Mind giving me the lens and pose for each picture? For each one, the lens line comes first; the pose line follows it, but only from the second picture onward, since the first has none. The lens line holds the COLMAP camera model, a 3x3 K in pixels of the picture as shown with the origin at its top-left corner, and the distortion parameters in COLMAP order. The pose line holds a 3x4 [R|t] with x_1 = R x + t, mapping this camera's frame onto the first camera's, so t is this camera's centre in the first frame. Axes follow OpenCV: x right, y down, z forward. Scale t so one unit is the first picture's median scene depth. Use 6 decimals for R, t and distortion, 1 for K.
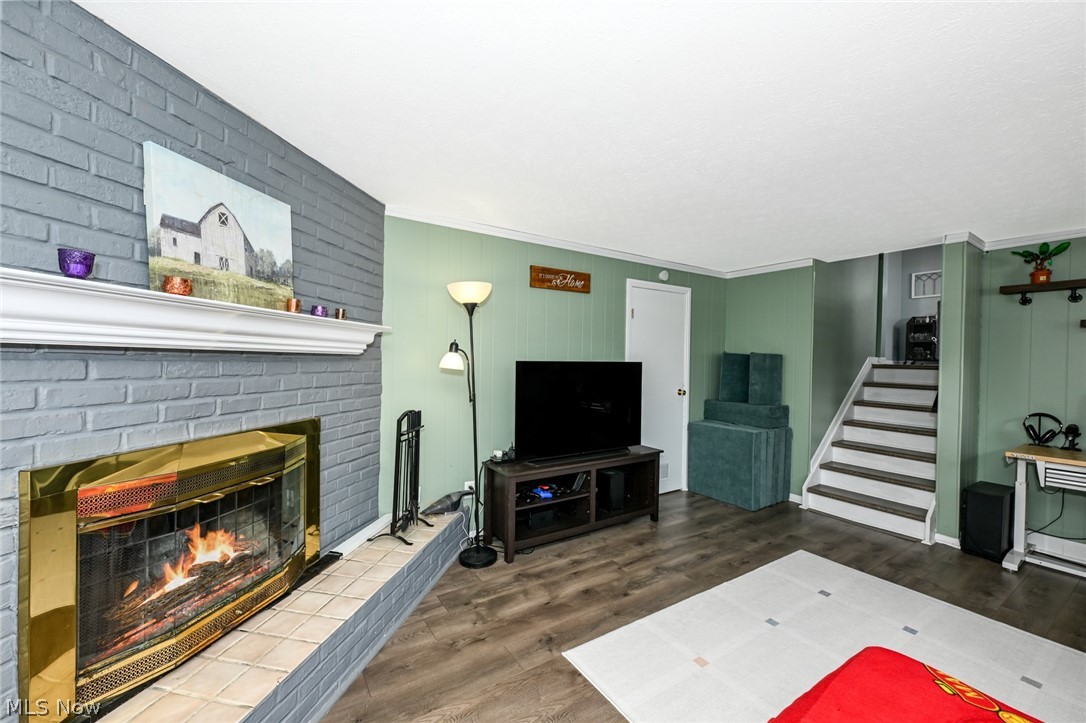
lens RADIAL K [[436.1, 0, 543.0], [0, 436.1, 361.5], [0, 0, 1]] dist [0.000420, -0.000021]
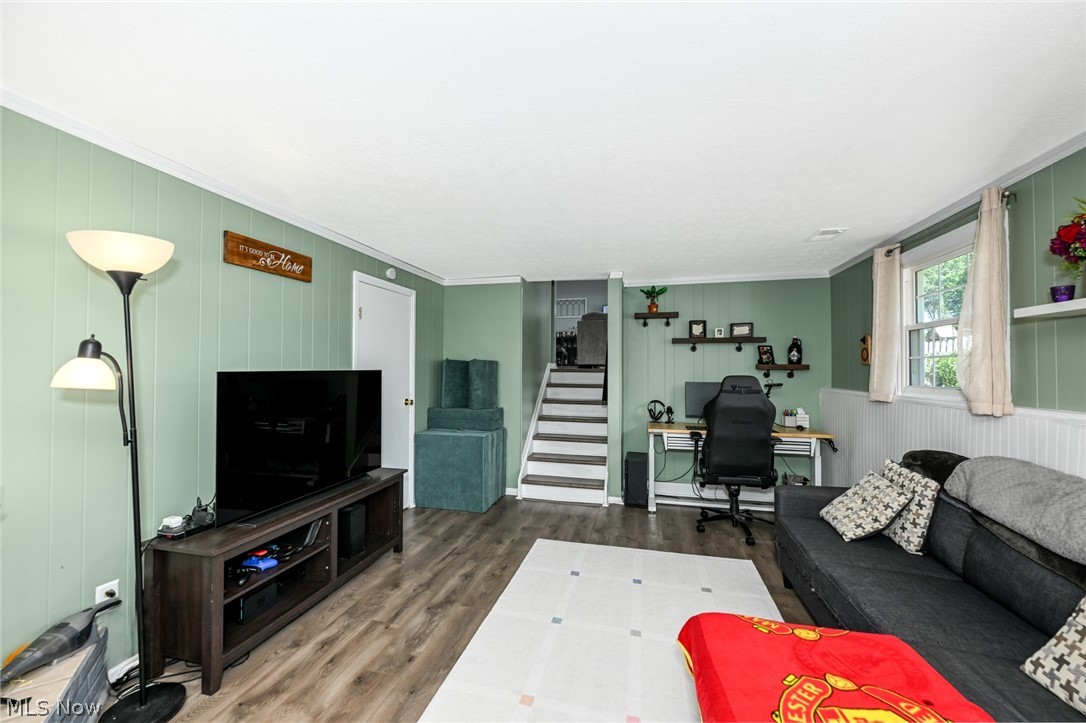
lens RADIAL K [[429.5, 0, 543.0], [0, 429.5, 361.5], [0, 0, 1]] dist [-0.001234, -0.000100]
pose [[0.729946, -0.002668, 0.683499, -0.130157], [0.013024, 0.999865, -0.010007, -0.003363], [-0.683381, 0.016207, 0.729882, 0.185450]]
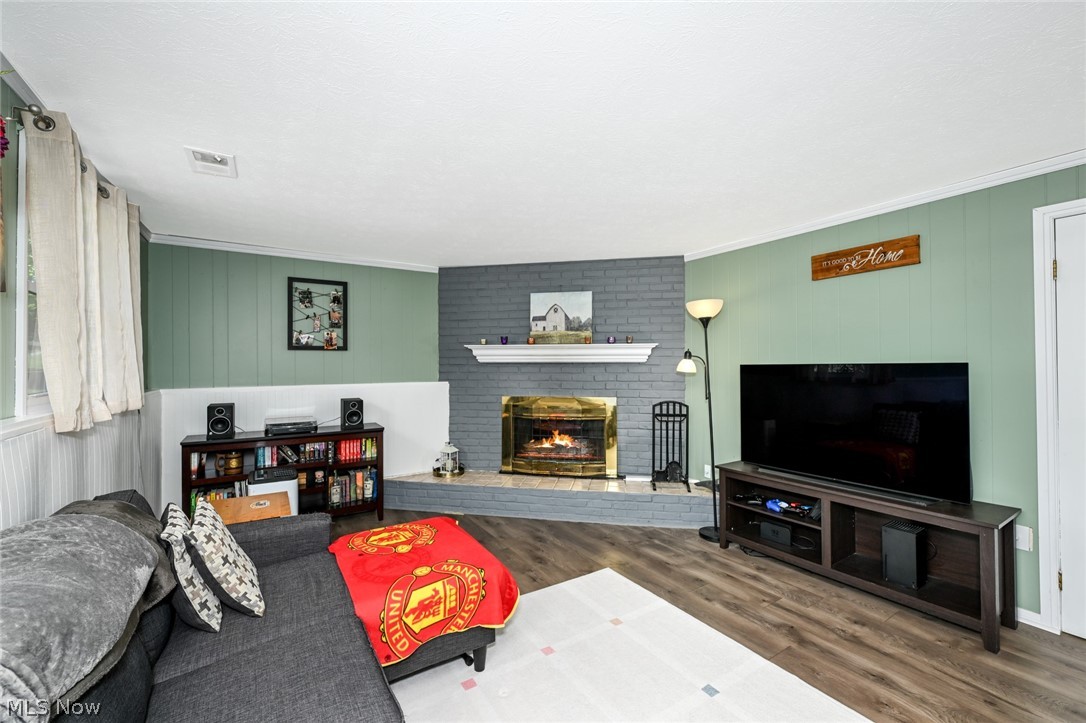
lens RADIAL K [[436.1, 0, 543.0], [0, 436.1, 361.5], [0, 0, 1]] dist [0.000420, -0.000021]
pose [[-0.005874, -0.024414, -0.999685, 0.898809], [0.000175, 0.999702, -0.024415, 0.015363], [0.999983, -0.000318, -0.005868, 0.477995]]
